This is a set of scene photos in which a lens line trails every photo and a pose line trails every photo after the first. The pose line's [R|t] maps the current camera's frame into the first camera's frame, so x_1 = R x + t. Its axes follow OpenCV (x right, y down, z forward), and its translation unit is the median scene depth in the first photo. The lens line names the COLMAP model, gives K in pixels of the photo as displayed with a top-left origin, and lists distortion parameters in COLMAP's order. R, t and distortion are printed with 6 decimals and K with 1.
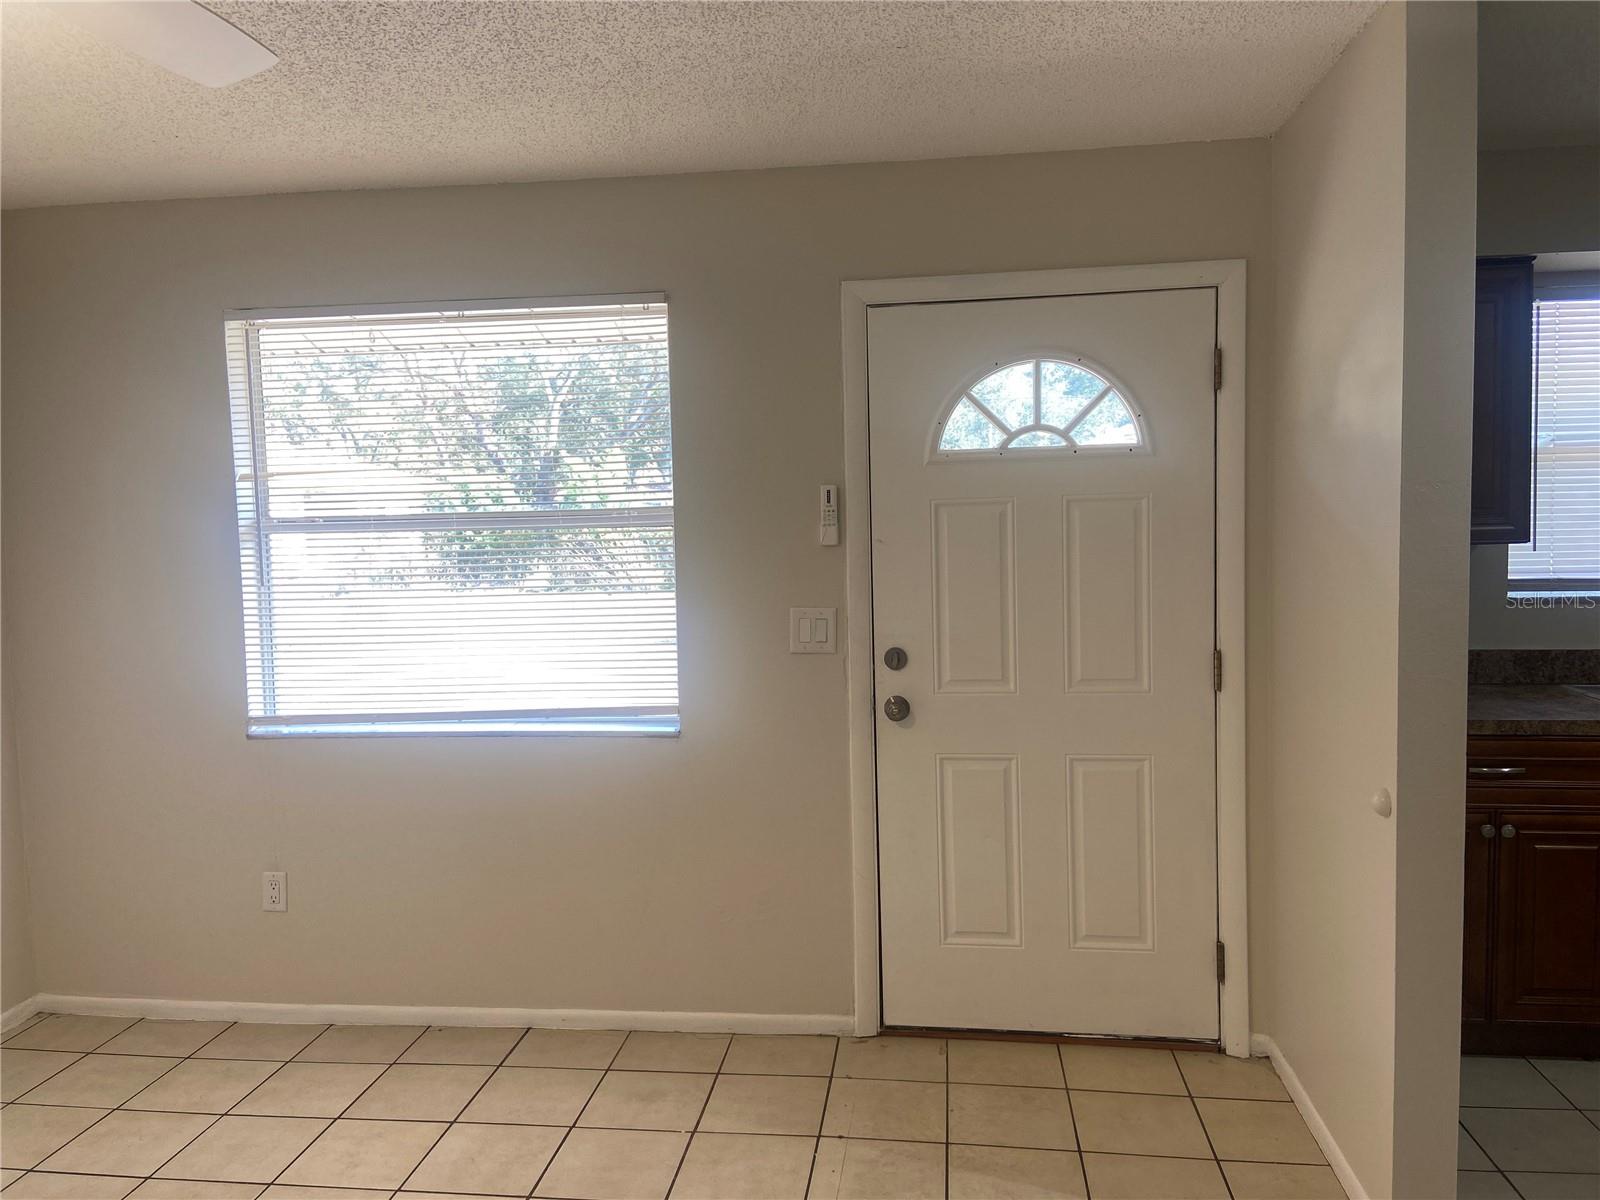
lens RADIAL K [[1217.3, 0, 797.6], [0, 1217.3, 598.0], [0, 0, 1]] dist [0.081604, -0.076979]
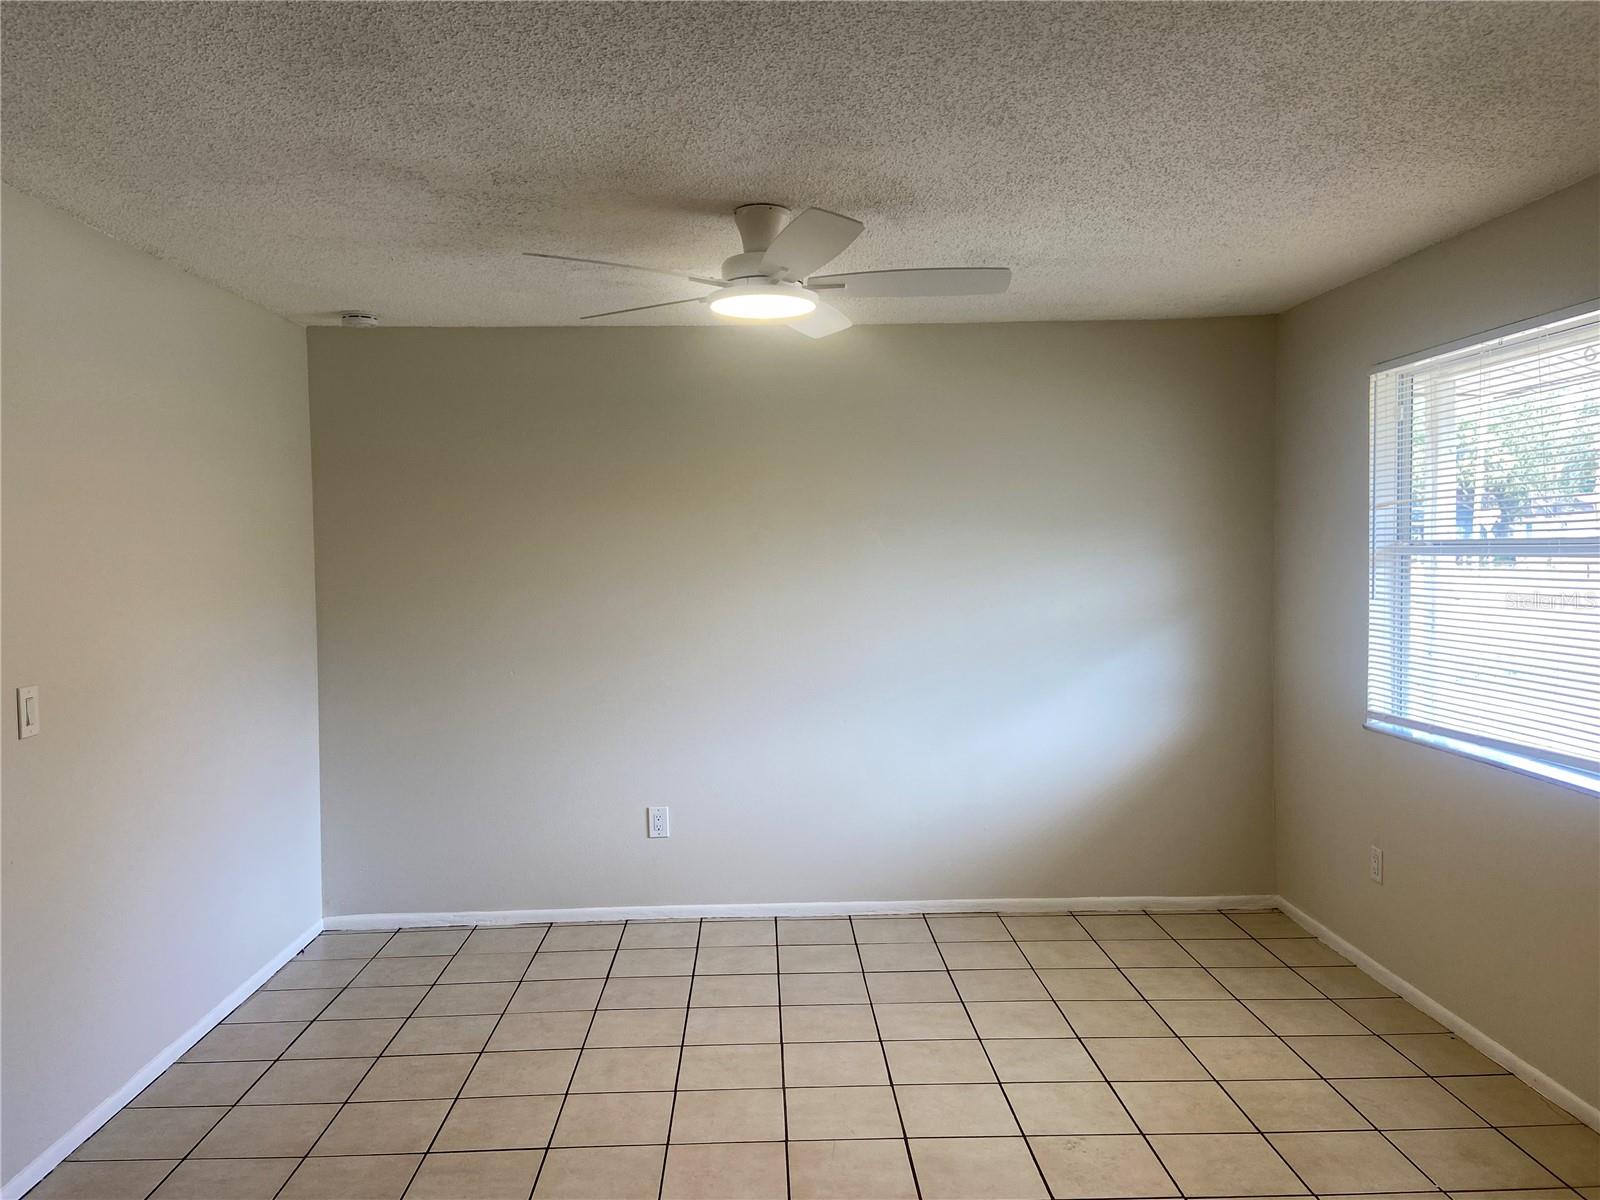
lens RADIAL K [[1217.3, 0, 792.6], [0, 1217.3, 600.8], [0, 0, 1]] dist [0.081604, -0.076979]
pose [[0.174653, 0.066430, -0.982387, 0.615925], [-0.065435, 0.996299, 0.055738, -0.037909], [0.982453, 0.054548, 0.178354, 0.250625]]
